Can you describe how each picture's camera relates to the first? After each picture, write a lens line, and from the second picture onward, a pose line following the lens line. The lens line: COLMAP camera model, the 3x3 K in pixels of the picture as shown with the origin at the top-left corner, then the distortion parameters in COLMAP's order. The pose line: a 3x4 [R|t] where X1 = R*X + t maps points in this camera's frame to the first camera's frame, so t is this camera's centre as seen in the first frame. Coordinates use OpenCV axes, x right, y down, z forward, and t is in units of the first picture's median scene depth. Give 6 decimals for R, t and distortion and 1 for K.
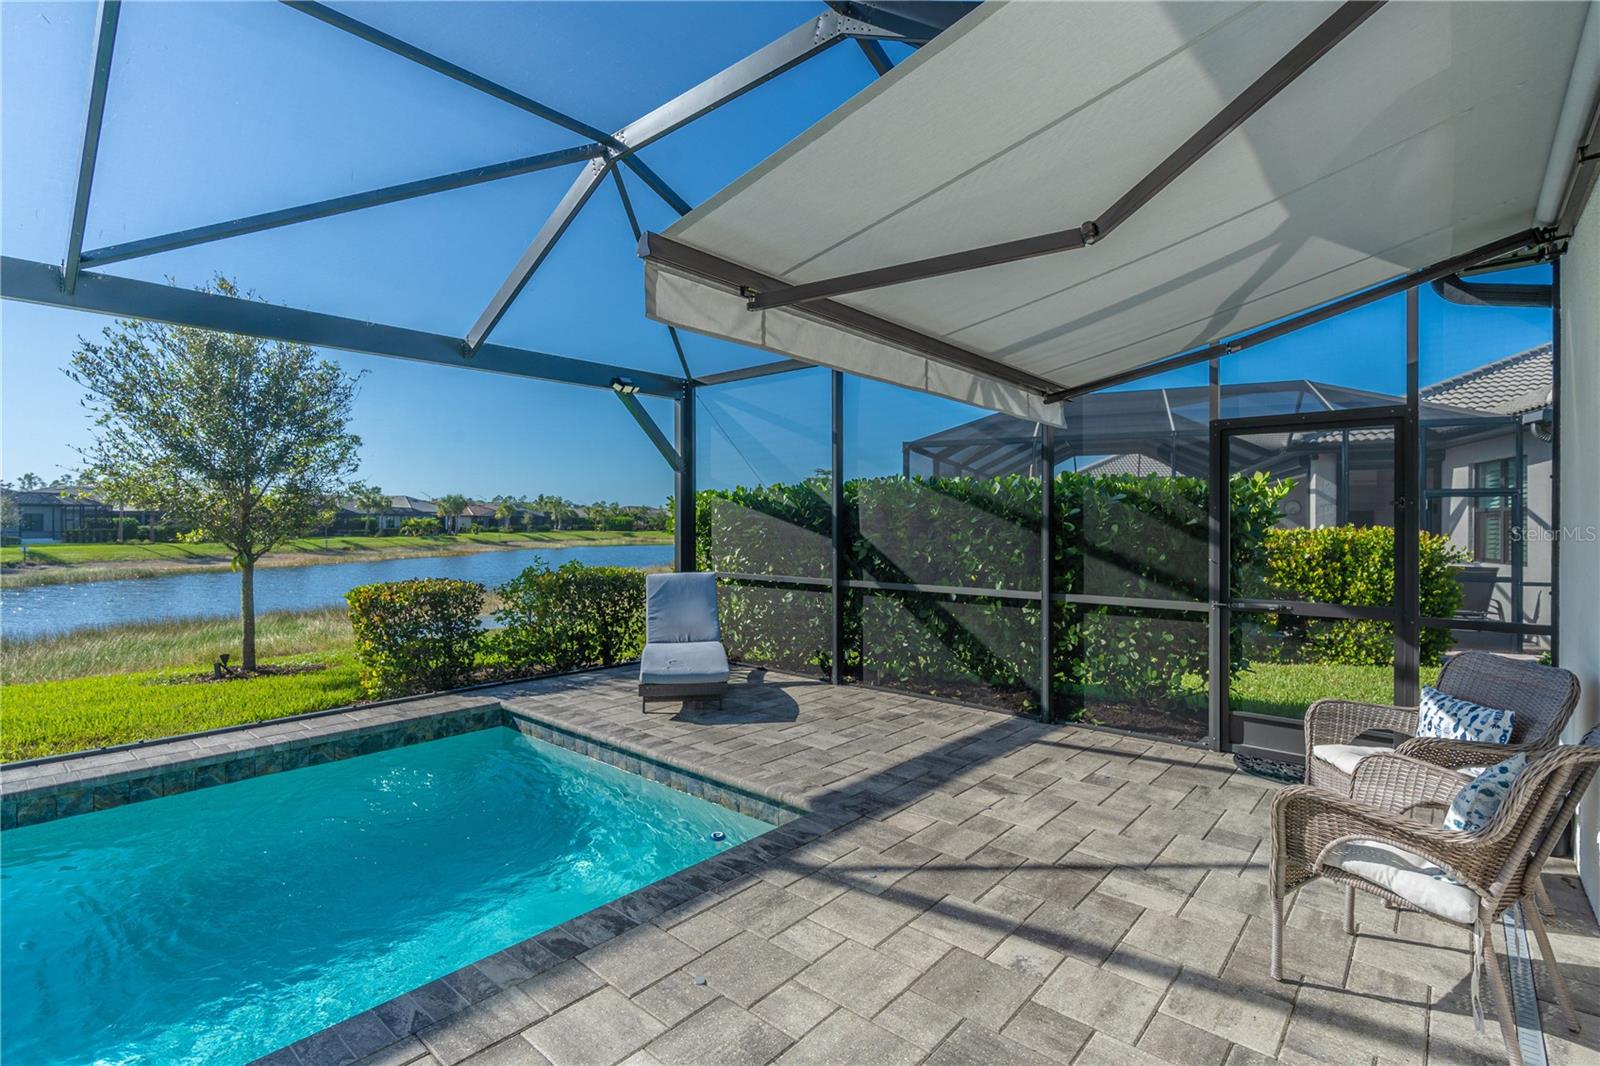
lens RADIAL K [[734.8, 0, 793.5], [0, 734.8, 525.4], [0, 0, 1]] dist [-0.001072, 0.000103]
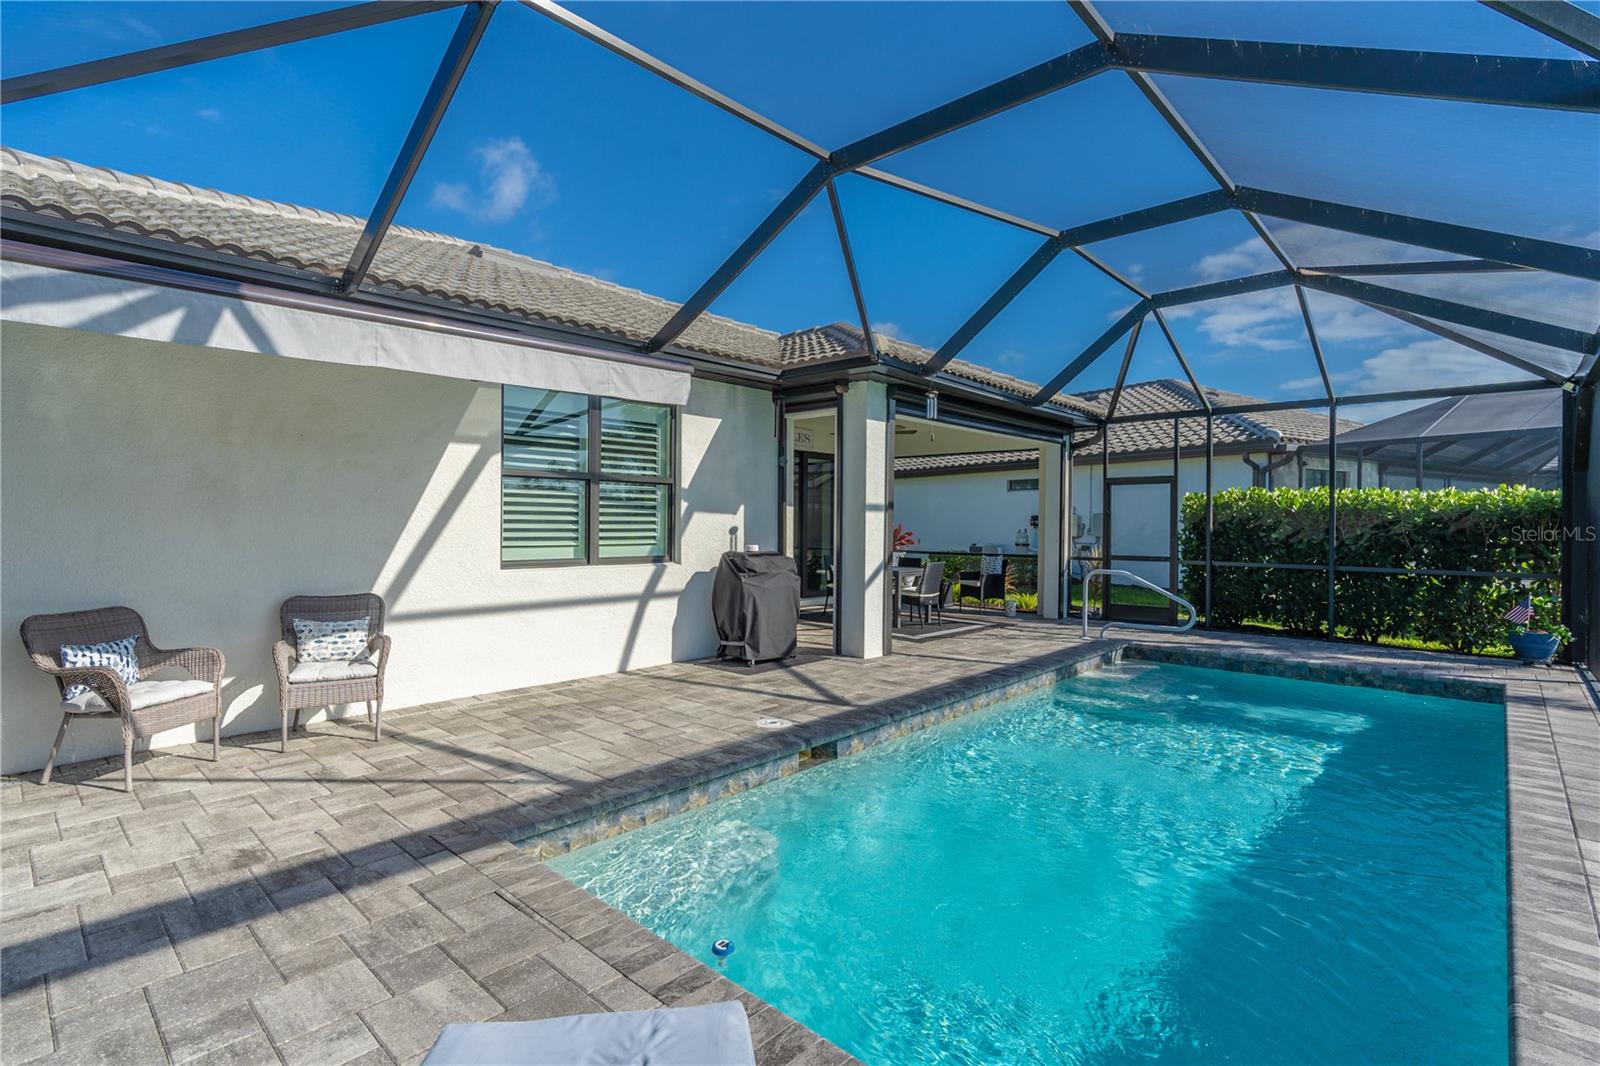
lens RADIAL K [[734.8, 0, 793.5], [0, 734.8, 525.4], [0, 0, 1]] dist [-0.001072, 0.000103]
pose [[-0.999693, -0.007491, 0.023615, -0.384883], [-0.007277, 0.999932, 0.009128, -0.005756], [-0.023682, 0.008953, -0.999679, 2.152325]]
